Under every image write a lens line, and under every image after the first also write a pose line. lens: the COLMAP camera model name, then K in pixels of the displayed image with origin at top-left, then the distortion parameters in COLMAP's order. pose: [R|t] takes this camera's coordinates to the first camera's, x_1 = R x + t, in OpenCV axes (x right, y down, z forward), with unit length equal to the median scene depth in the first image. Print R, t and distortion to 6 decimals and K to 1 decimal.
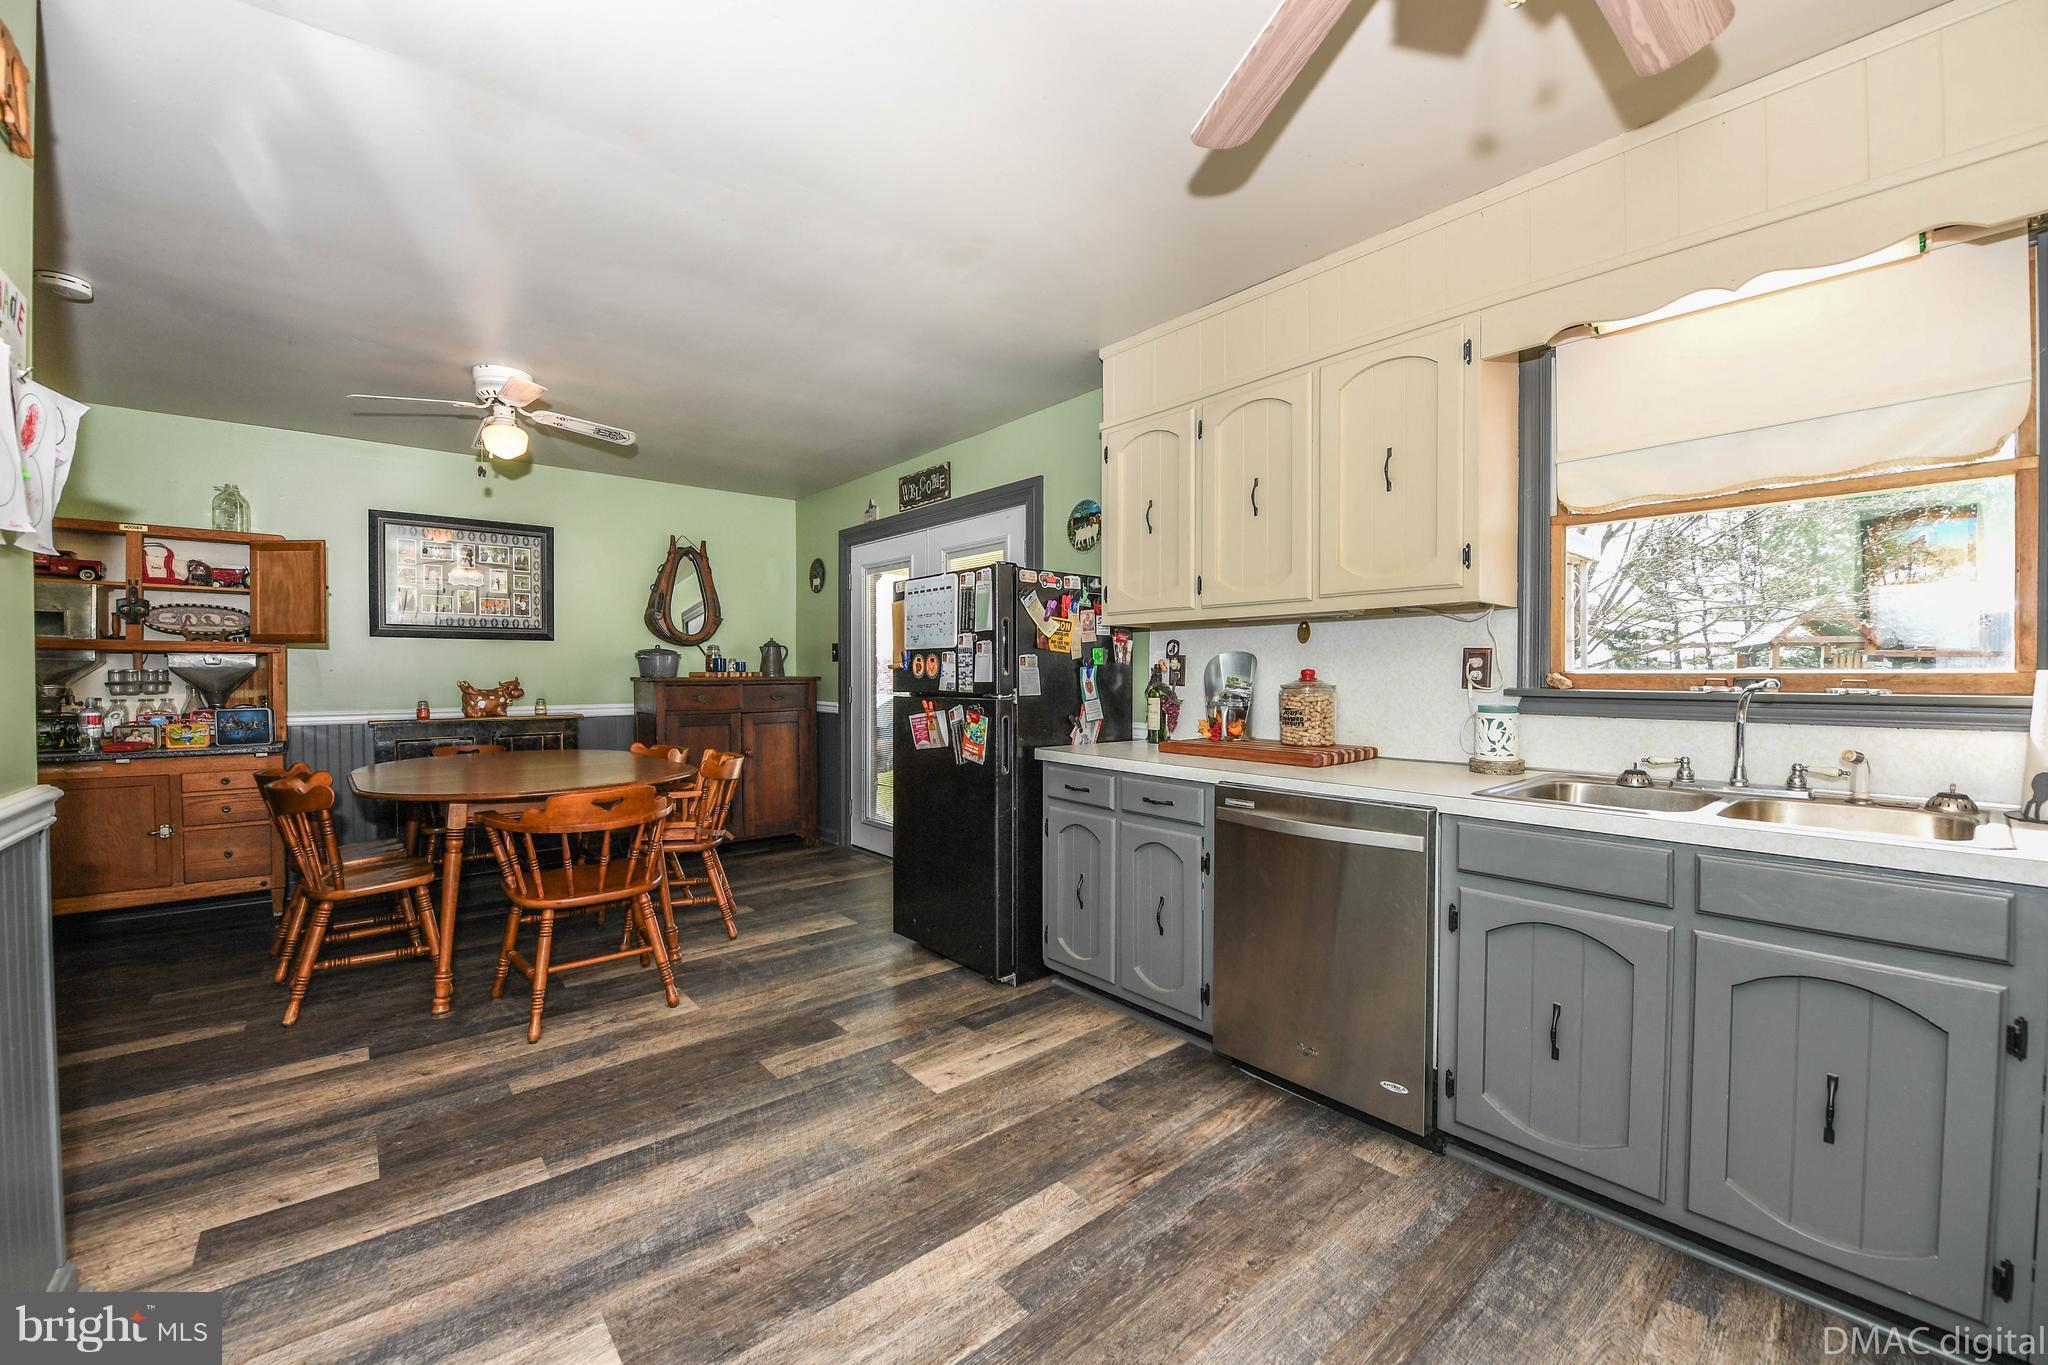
lens RADIAL K [[814.6, 0, 1025.8], [0, 814.6, 686.8], [0, 0, 1]] dist [-0.018226, -0.001636]
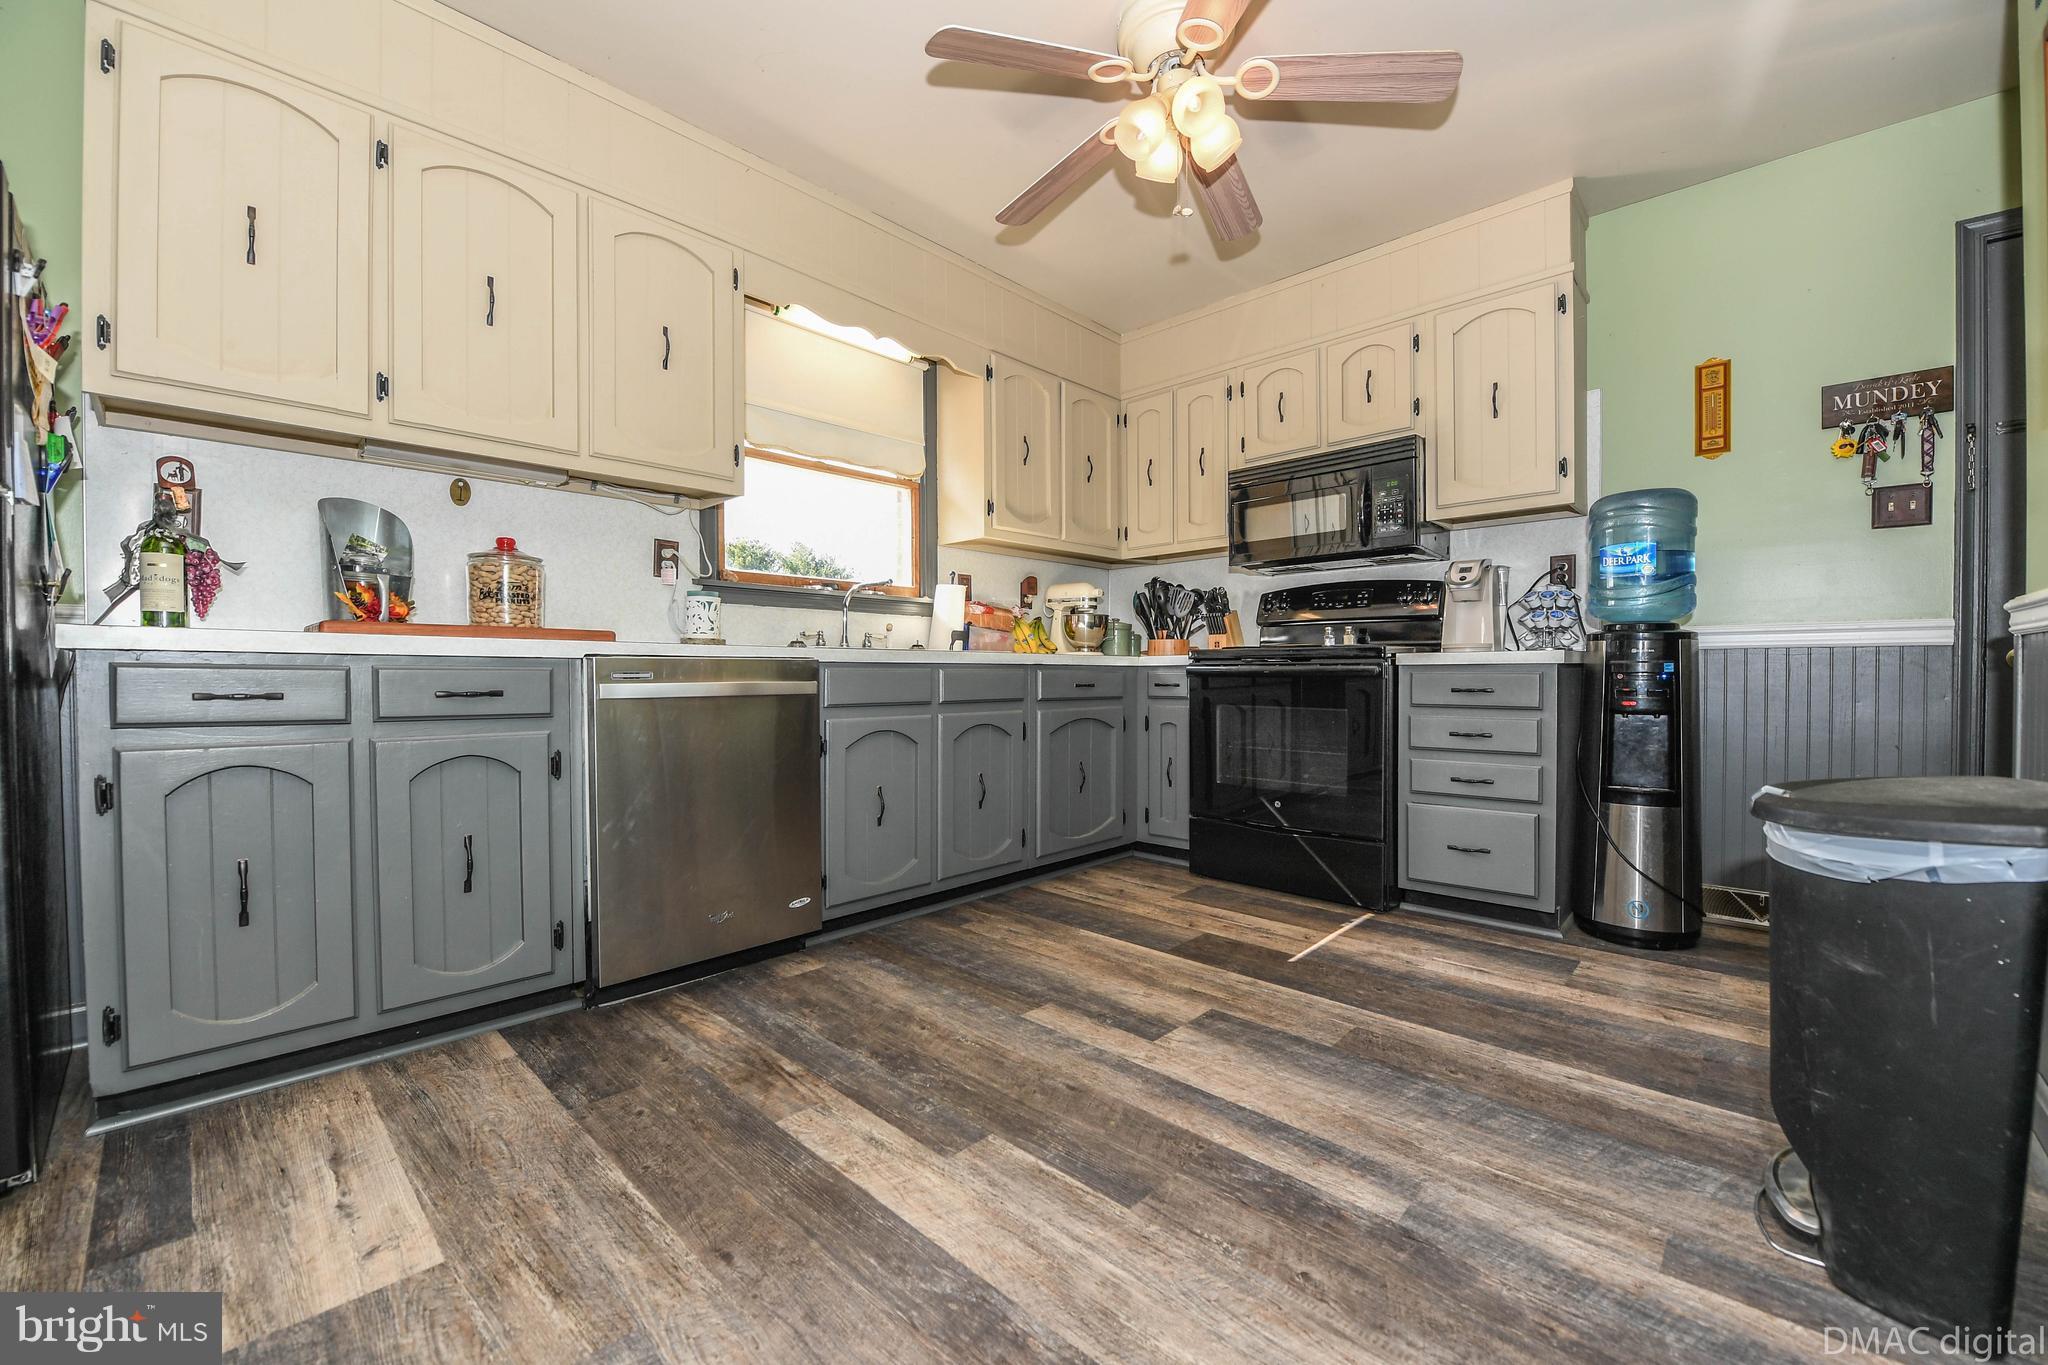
lens RADIAL K [[814.6, 0, 1023.8], [0, 814.6, 684.2], [0, 0, 1]] dist [-0.018226, -0.001636]
pose [[-0.115311, -0.011338, 0.993265, -0.698416], [0.019119, 0.999724, 0.013631, 0.168197], [-0.993145, 0.020562, -0.115062, 0.777781]]
